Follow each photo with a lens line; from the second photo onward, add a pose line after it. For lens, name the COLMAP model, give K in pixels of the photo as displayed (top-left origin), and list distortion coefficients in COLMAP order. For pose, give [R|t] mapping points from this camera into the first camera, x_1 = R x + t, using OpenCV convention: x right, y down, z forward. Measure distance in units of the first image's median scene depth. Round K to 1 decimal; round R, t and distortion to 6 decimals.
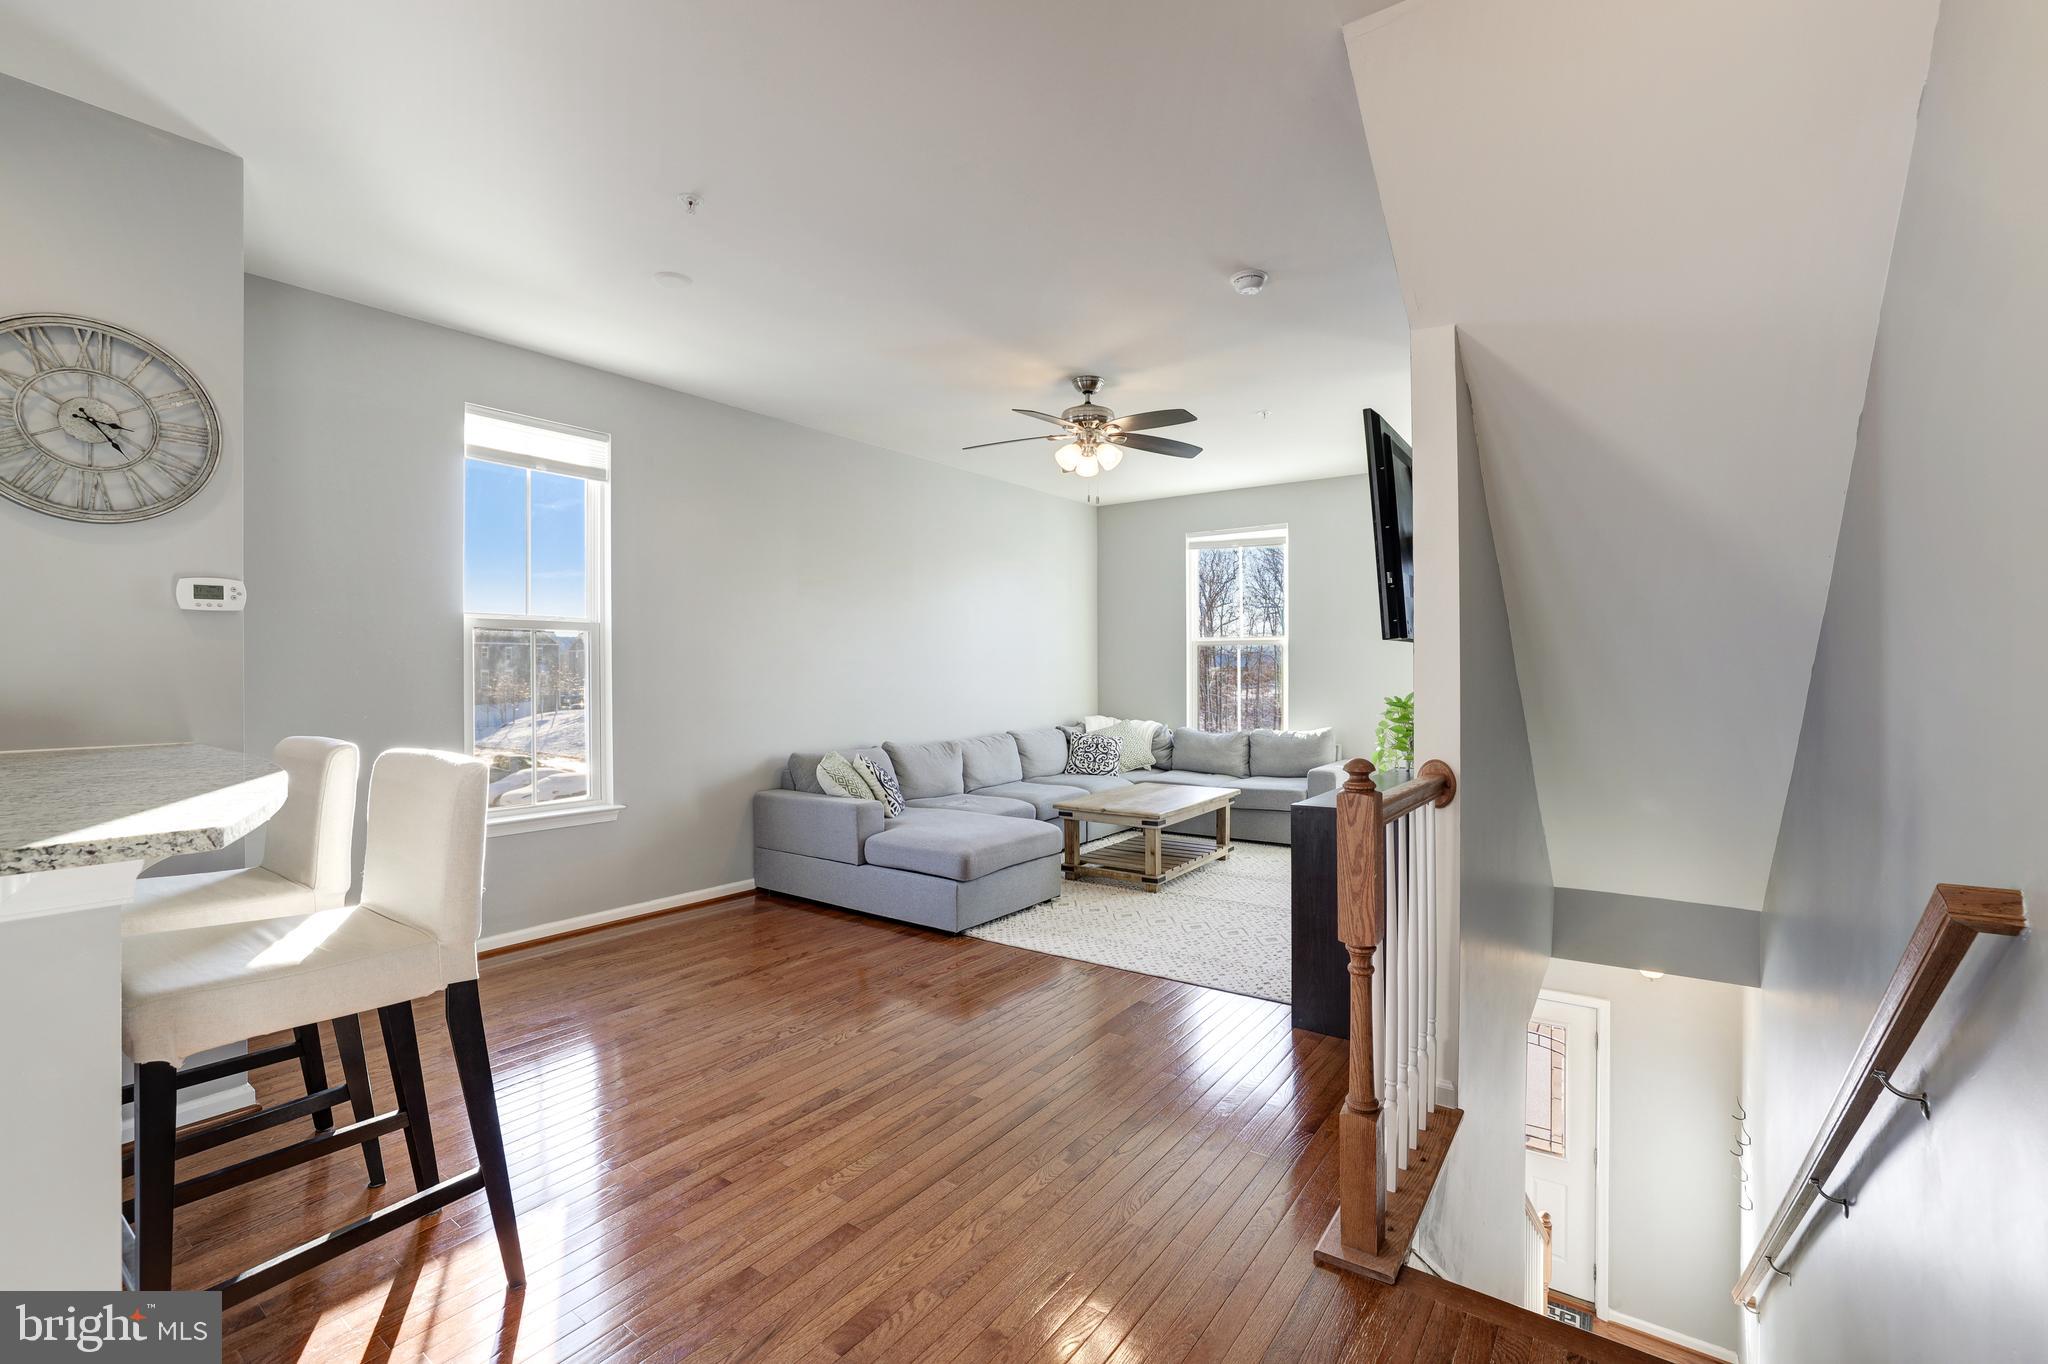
lens RADIAL K [[890.5, 0, 1018.0], [0, 890.5, 673.7], [0, 0, 1]] dist [-0.050317, 0.017685]
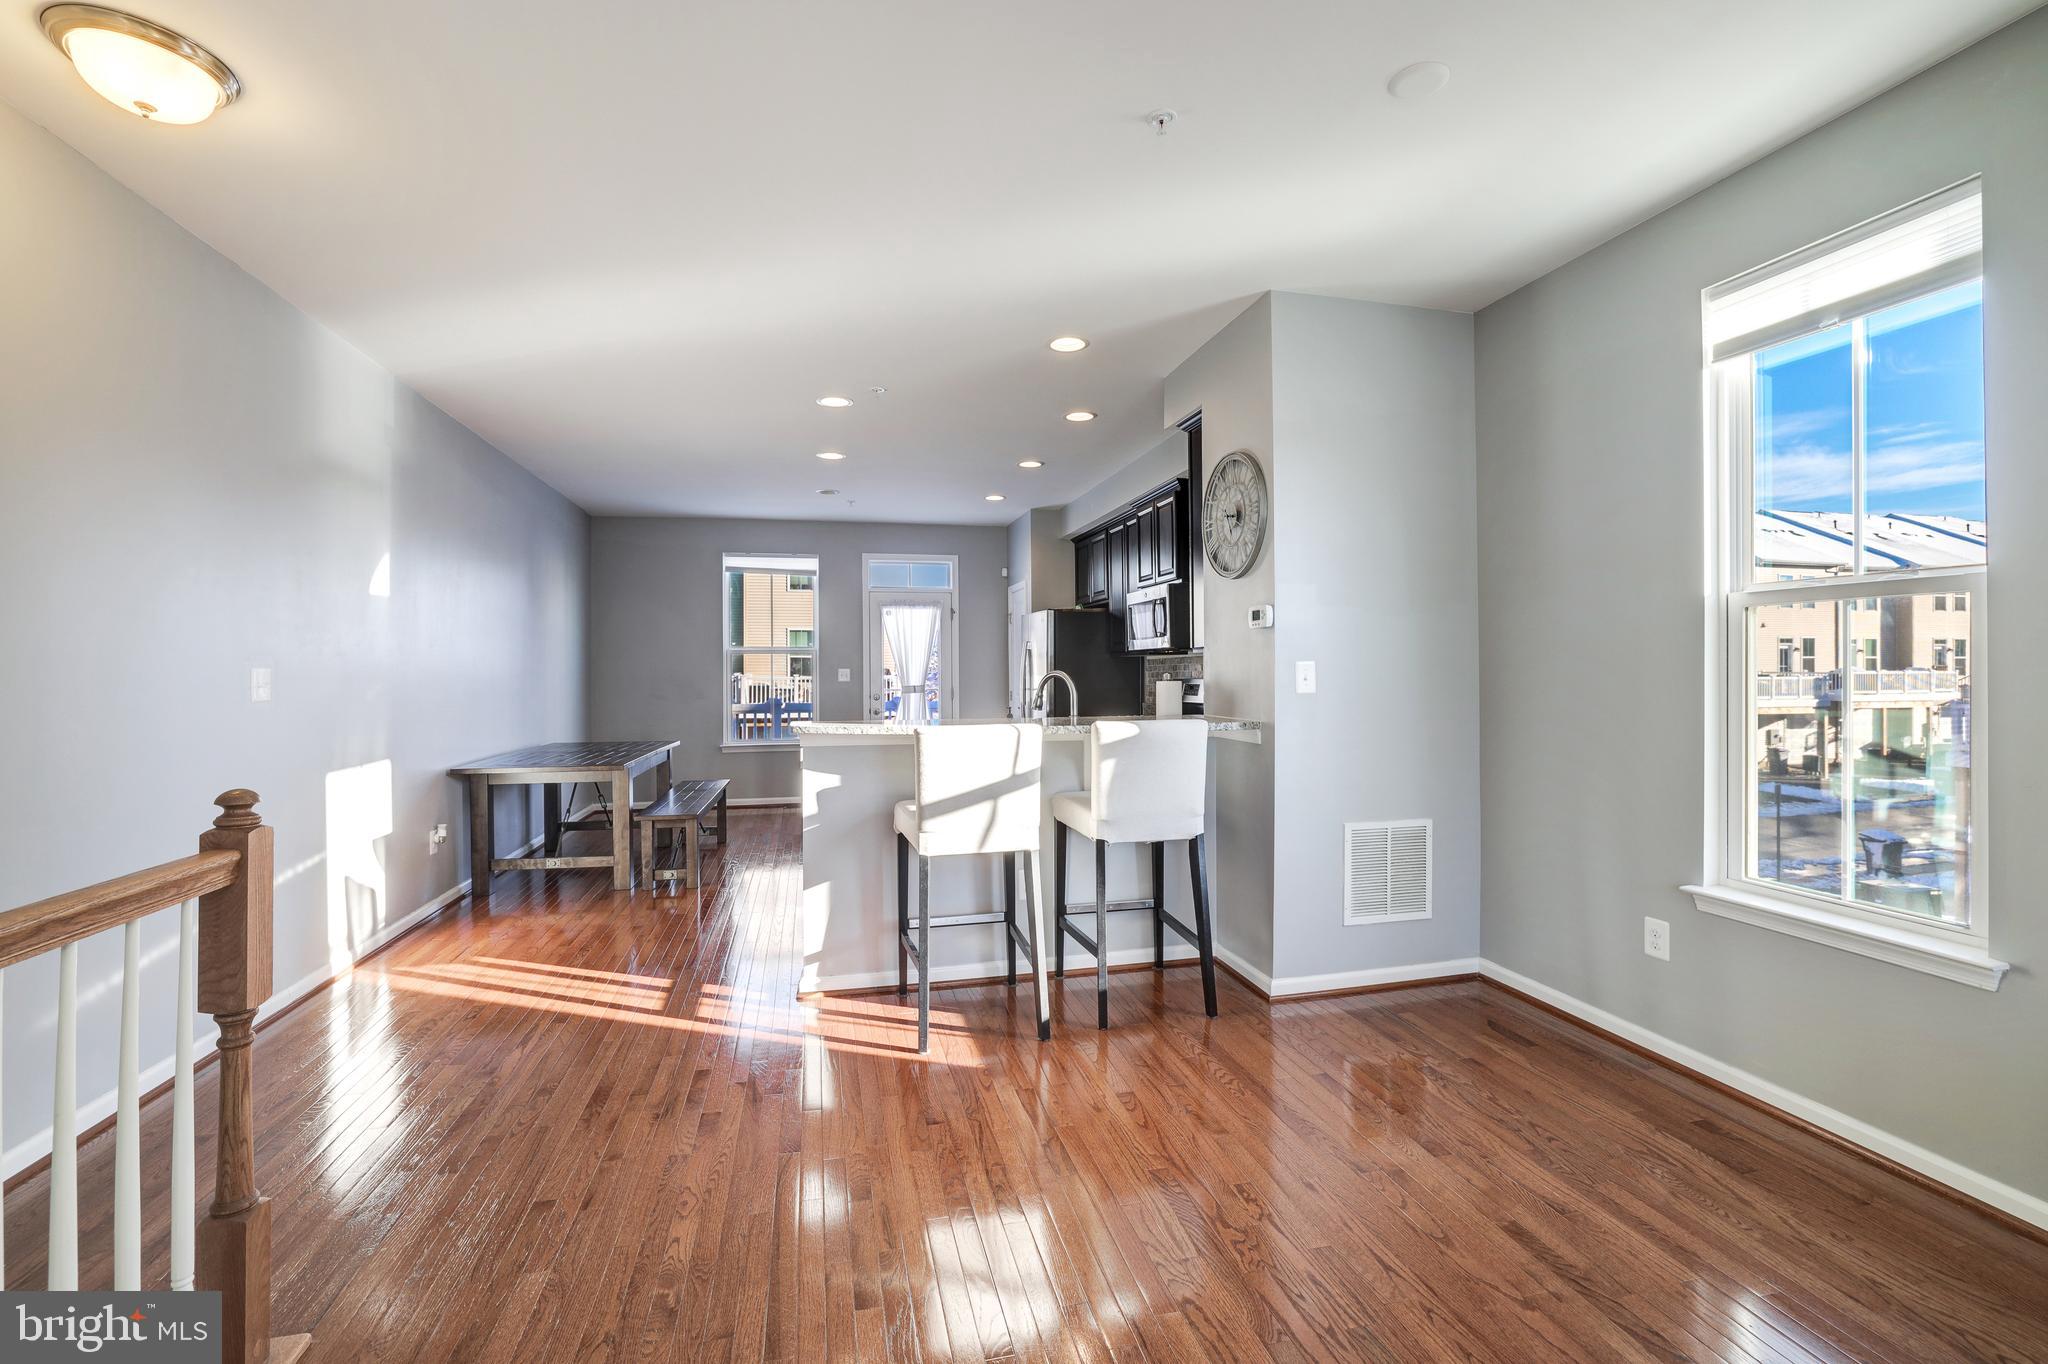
lens RADIAL K [[890.5, 0, 1022.1], [0, 890.5, 668.0], [0, 0, 1]] dist [-0.050317, 0.017685]
pose [[-0.651503, 0.005008, -0.758630, 0.220976], [0.002900, 0.999987, 0.004110, -0.008323], [0.758641, 0.000478, -0.651509, 0.889961]]
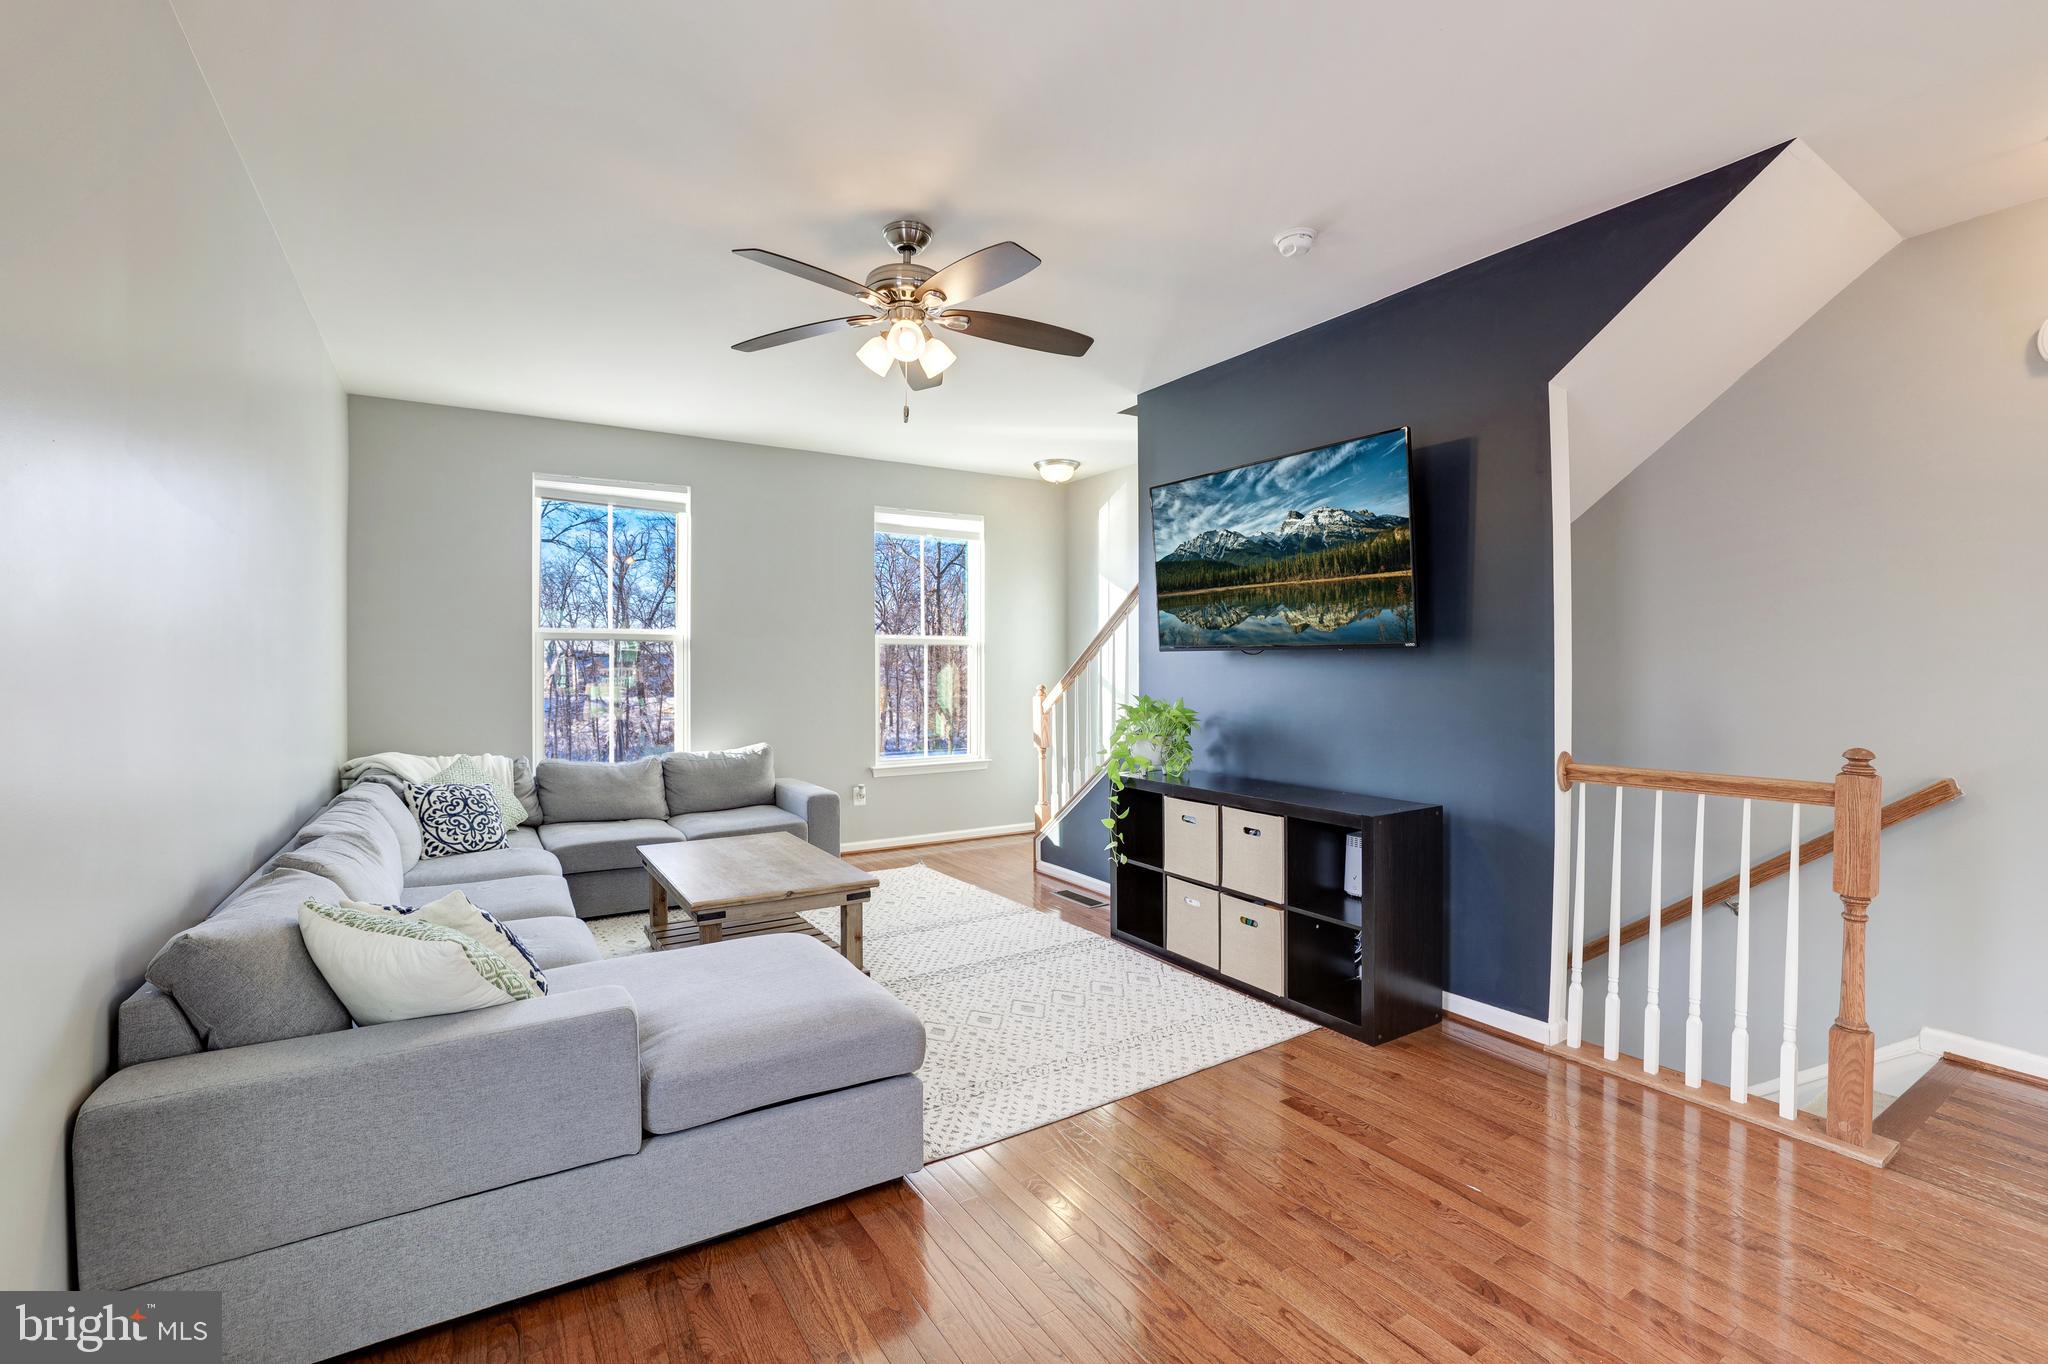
lens RADIAL K [[890.5, 0, 1020.2], [0, 890.5, 674.0], [0, 0, 1]] dist [-0.050317, 0.017685]
pose [[0.370782, -0.003273, 0.928714, -0.500037], [0.004302, 0.999989, 0.001806, -0.006863], [-0.928710, 0.003325, 0.370792, 0.696290]]
